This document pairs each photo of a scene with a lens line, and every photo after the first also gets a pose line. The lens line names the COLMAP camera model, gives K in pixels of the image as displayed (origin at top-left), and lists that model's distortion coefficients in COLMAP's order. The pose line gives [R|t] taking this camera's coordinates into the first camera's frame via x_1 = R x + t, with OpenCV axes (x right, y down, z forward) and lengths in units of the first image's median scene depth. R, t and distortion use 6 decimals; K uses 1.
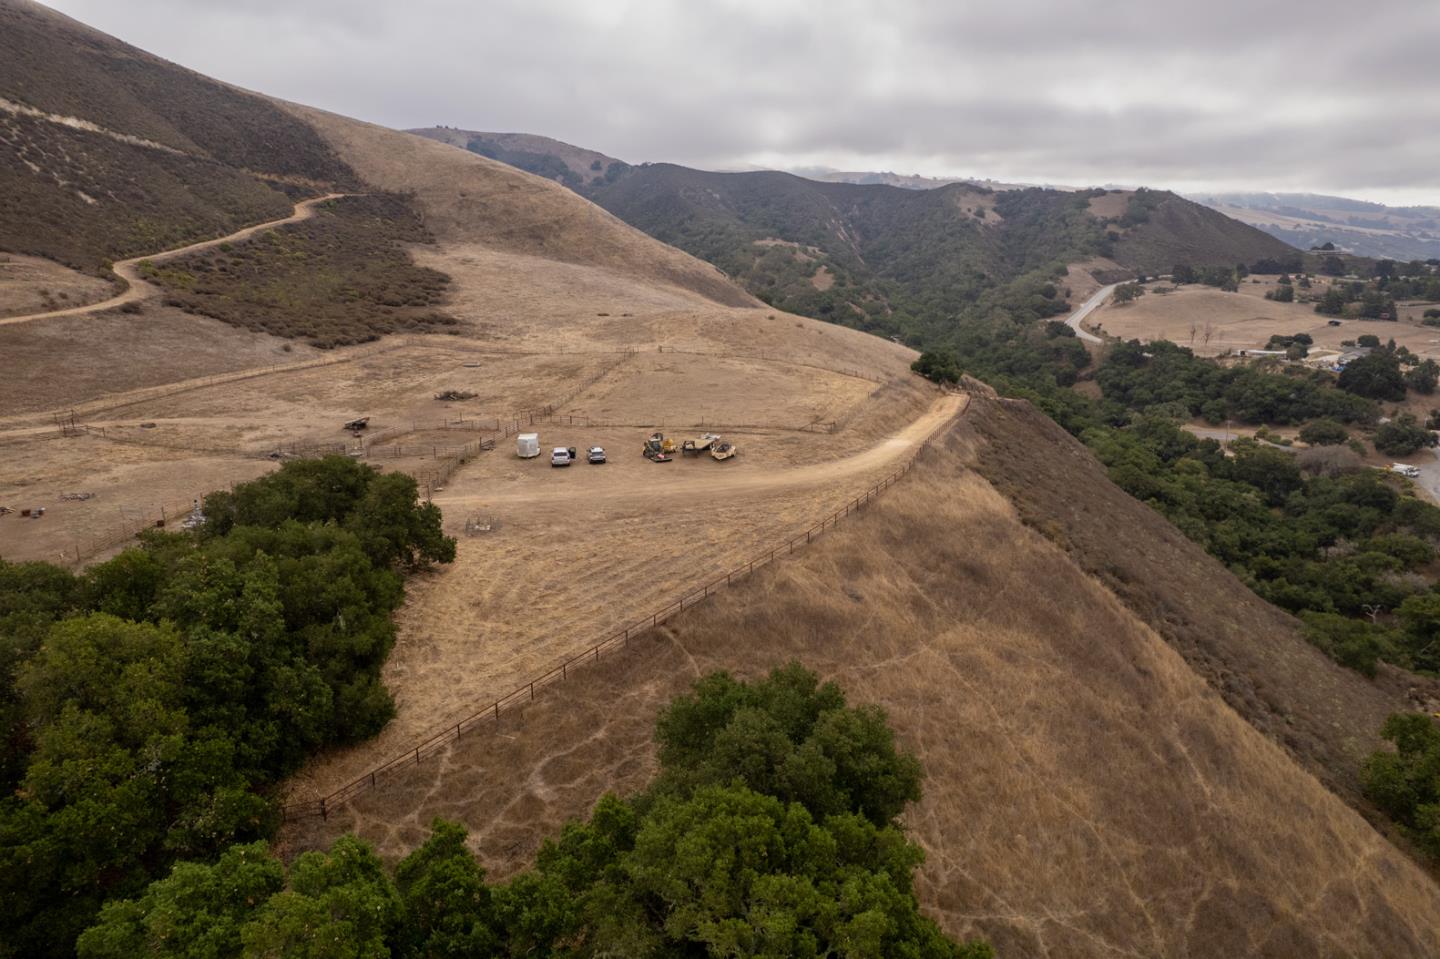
lens RADIAL K [[914.6, 0, 720.0], [0, 914.6, 479.5], [0, 0, 1]] dist [-0.051566, 0.001159]
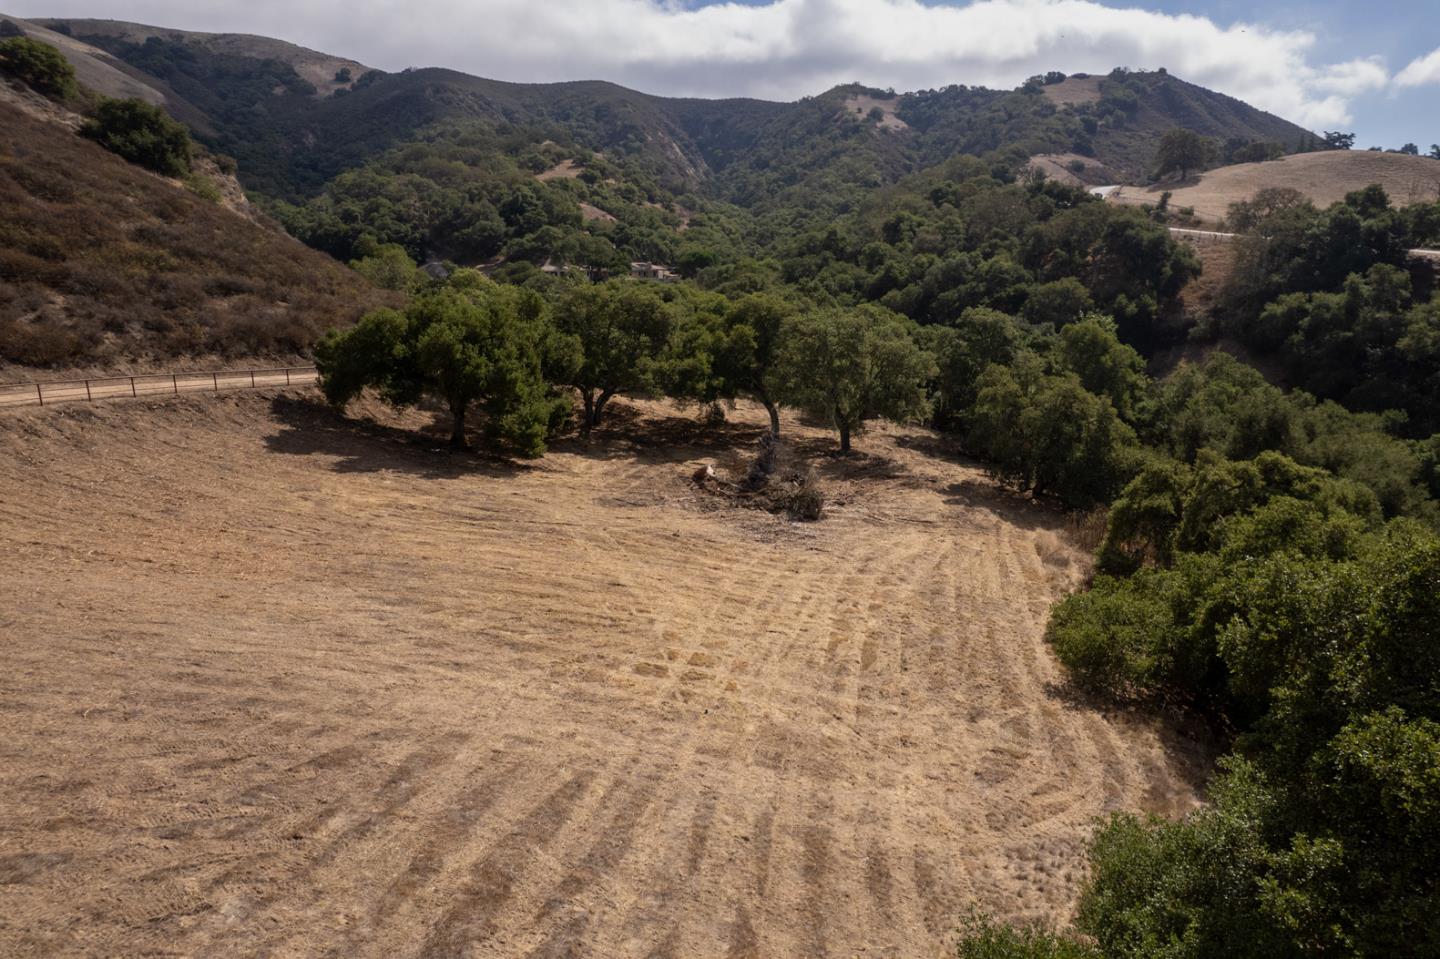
lens RADIAL K [[917.3, 0, 720.0], [0, 917.3, 479.5], [0, 0, 1]] dist [-0.078498, 0.067637]
pose [[0.996042, -0.022937, 0.085879, 0.111723], [0.022779, 0.999737, 0.002822, -0.034134], [-0.085921, -0.000855, 0.996302, 0.354059]]
